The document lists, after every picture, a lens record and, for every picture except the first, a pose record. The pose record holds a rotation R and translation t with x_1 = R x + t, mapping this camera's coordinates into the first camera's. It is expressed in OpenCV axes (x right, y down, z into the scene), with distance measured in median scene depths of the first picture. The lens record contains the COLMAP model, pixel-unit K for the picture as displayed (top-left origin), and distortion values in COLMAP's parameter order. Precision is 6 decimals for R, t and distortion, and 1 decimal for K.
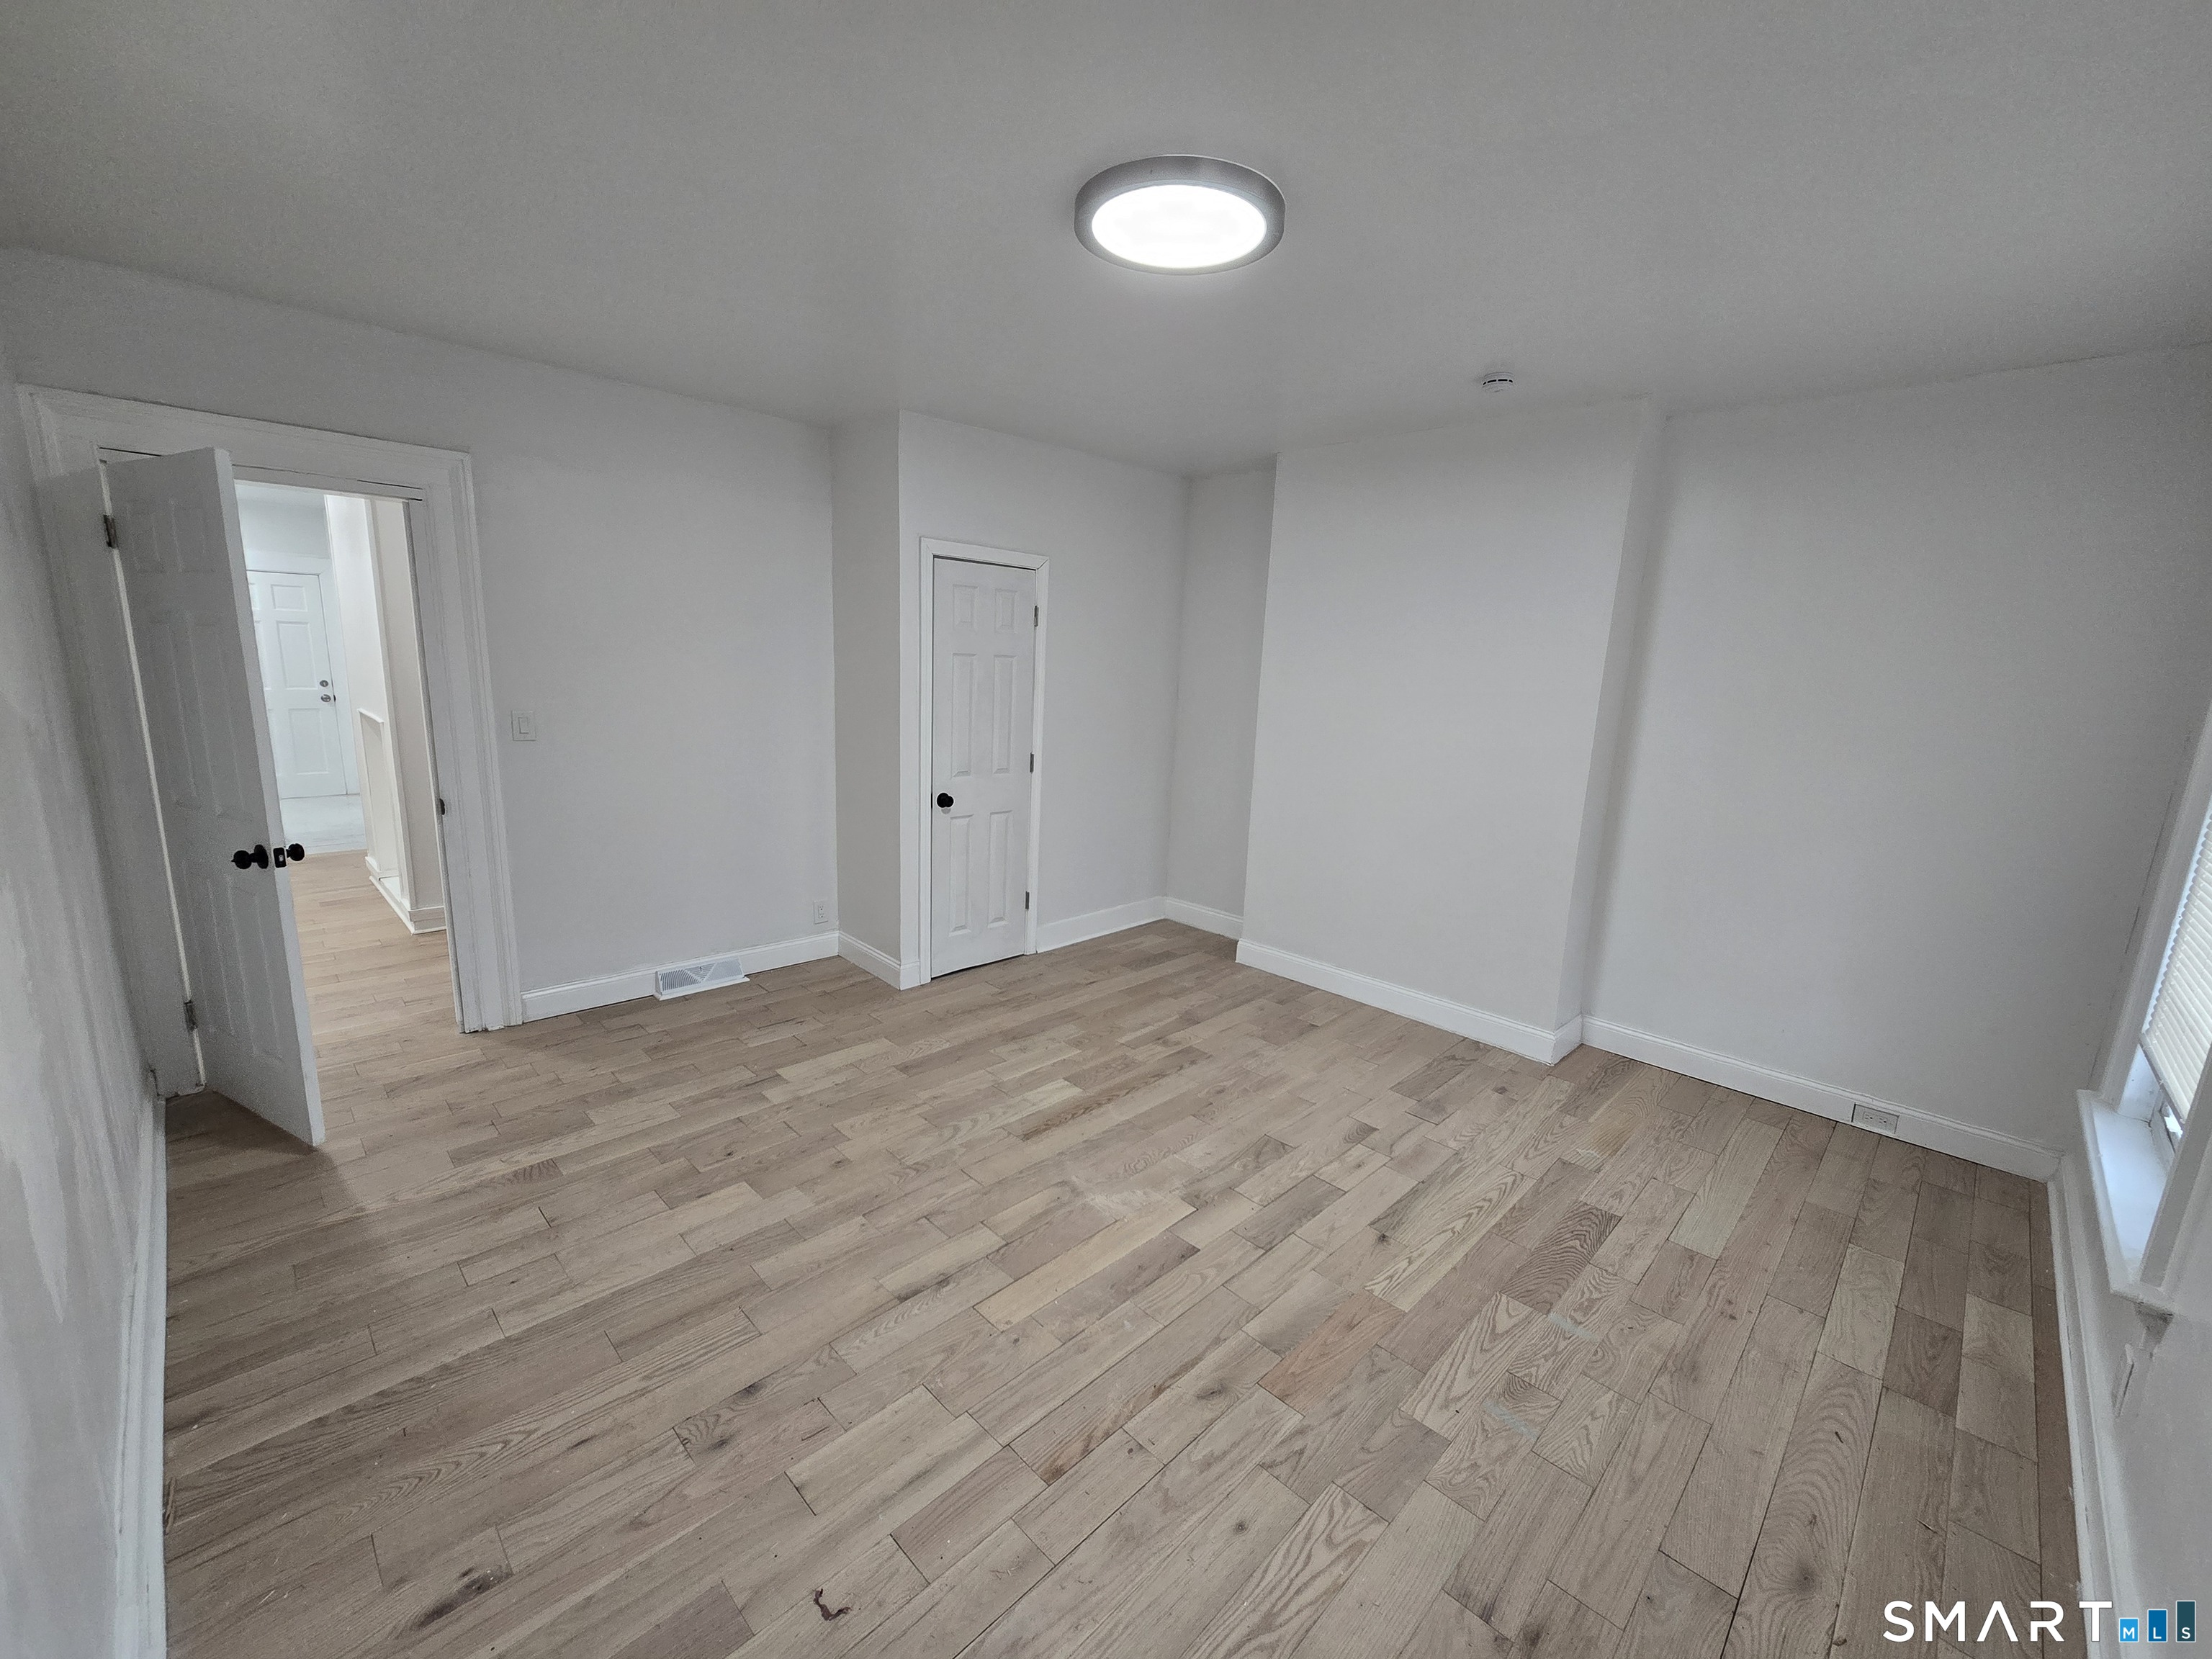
lens RADIAL K [[904.6, 0, 1097.6], [0, 904.6, 844.9], [0, 0, 1]] dist [-0.001599, 0.000762]
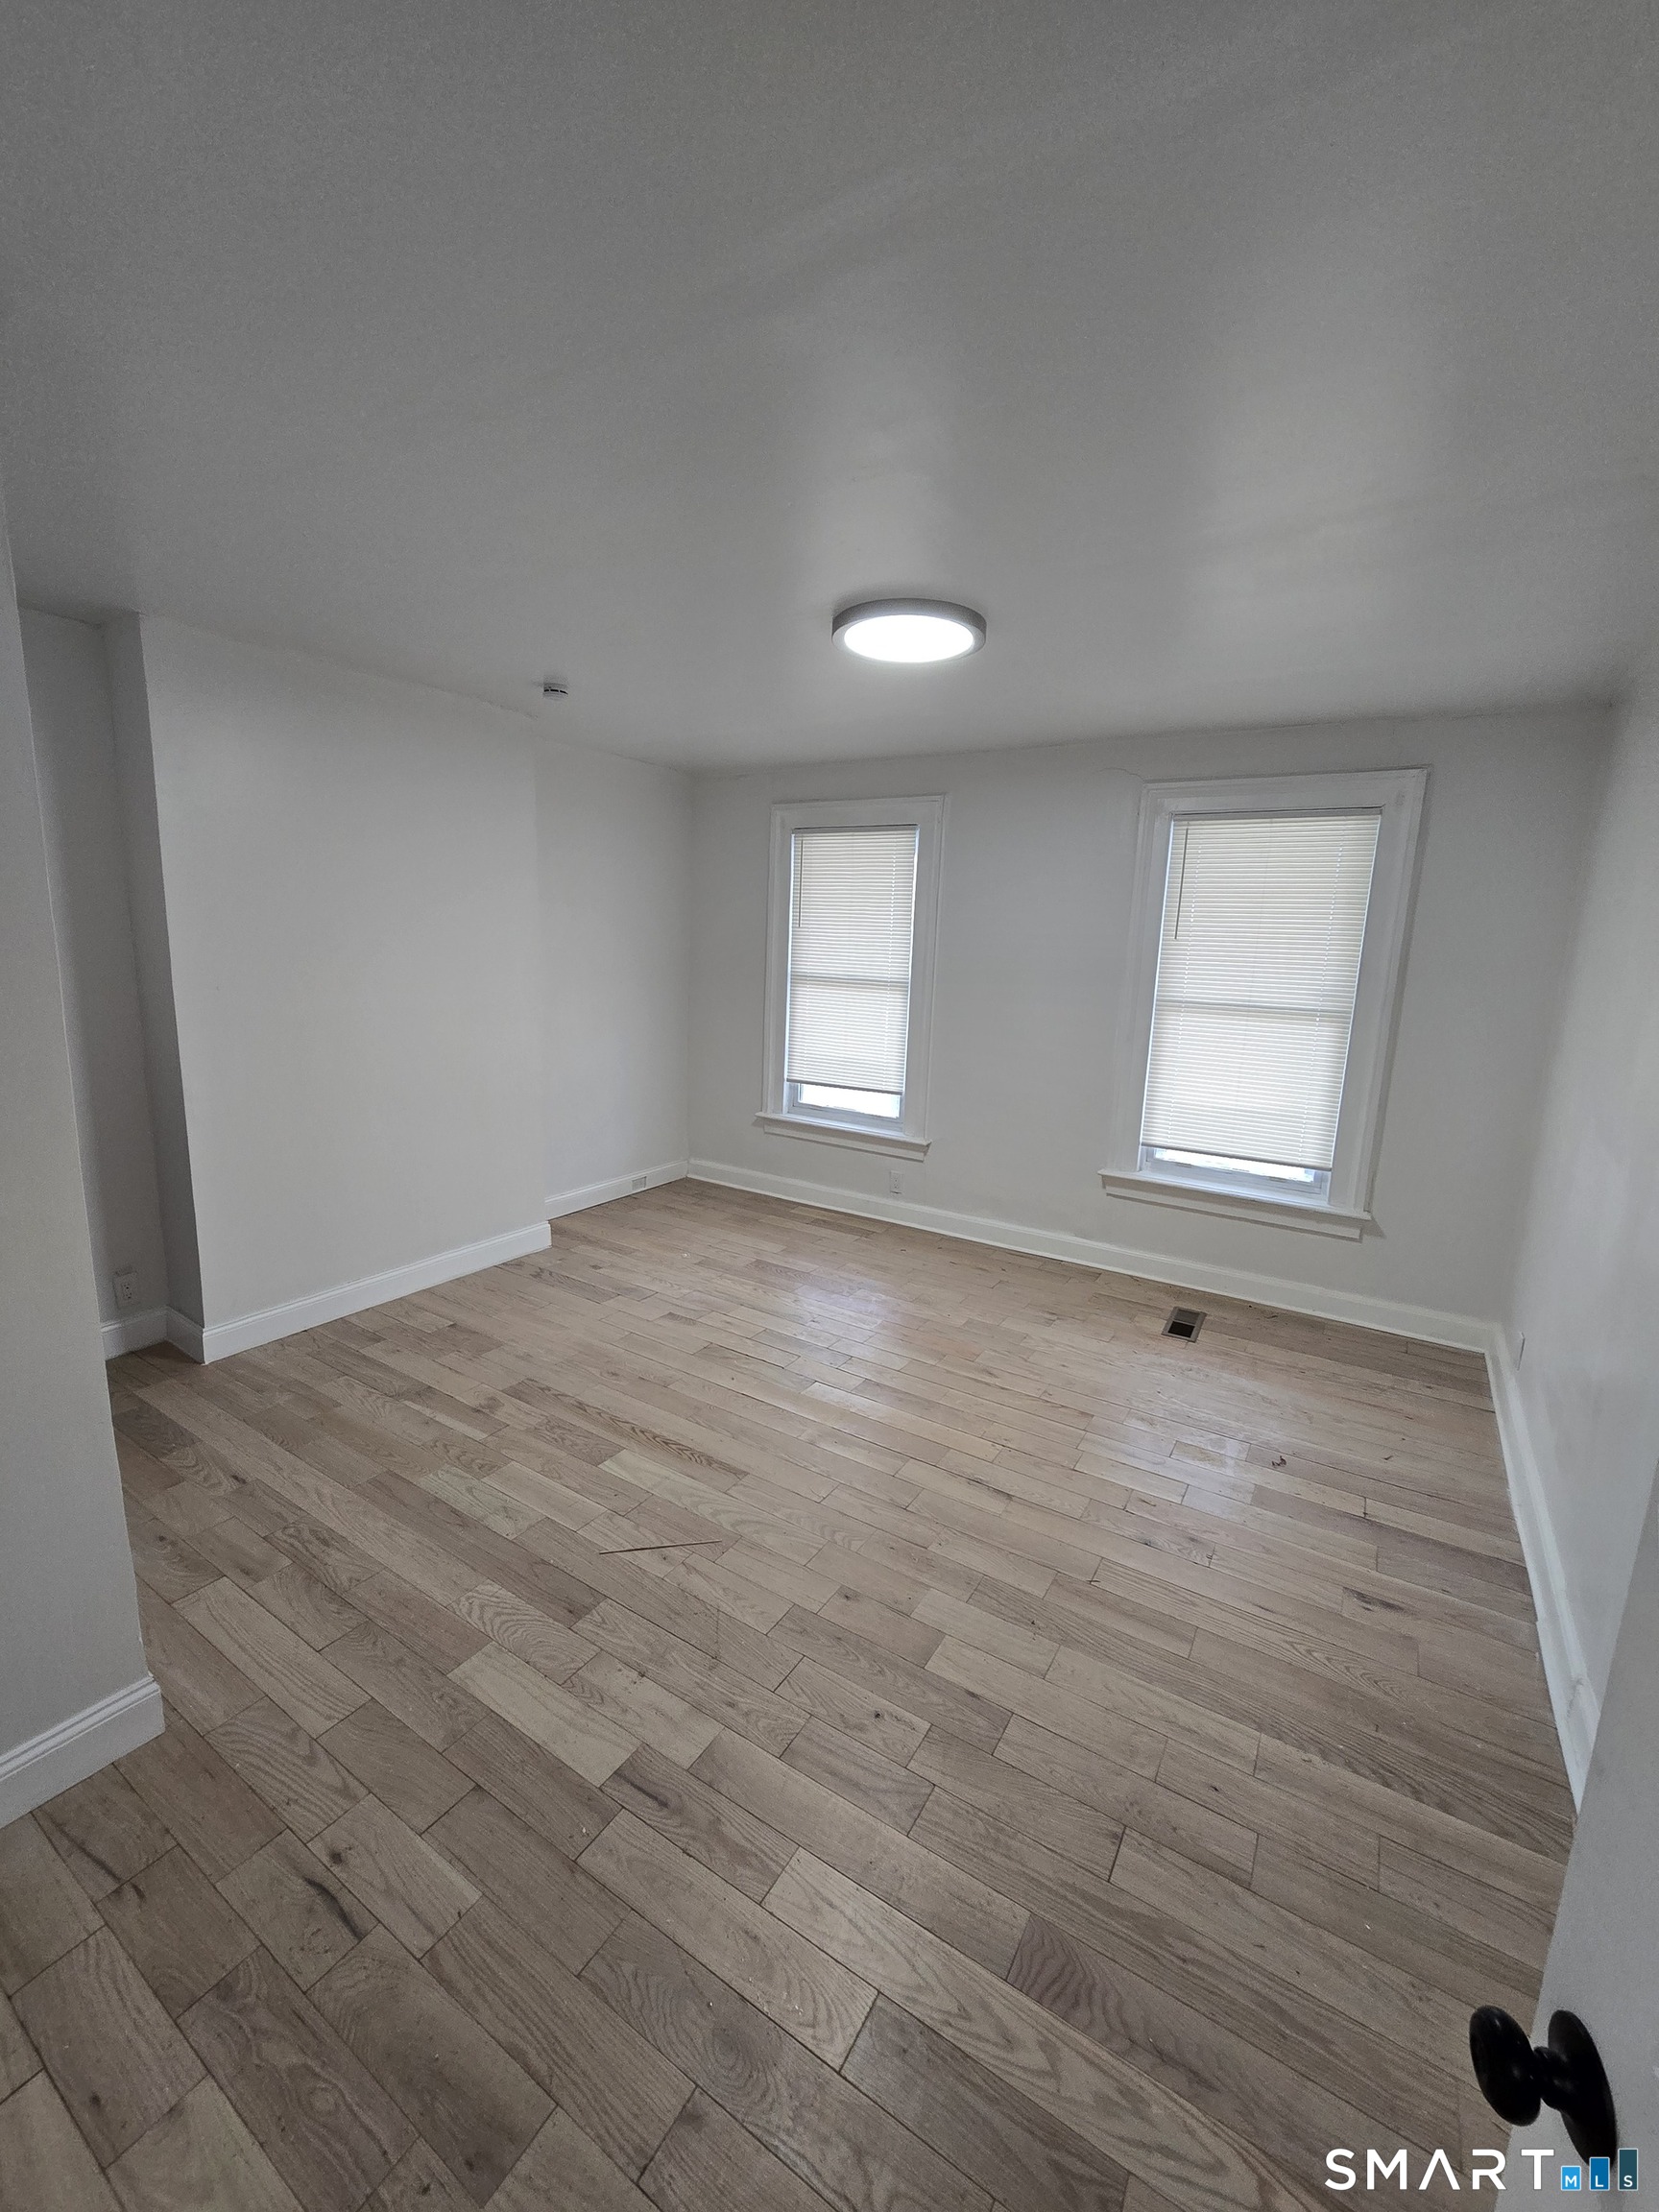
lens RADIAL K [[904.6, 0, 814.9], [0, 904.6, 1099.7], [0, 0, 1]] dist [-0.001599, 0.000762]
pose [[-0.214390, -0.225530, 0.950354, -0.824340], [0.159226, 0.951893, 0.261815, -0.250760], [-0.963682, 0.207452, -0.168166, 0.931675]]
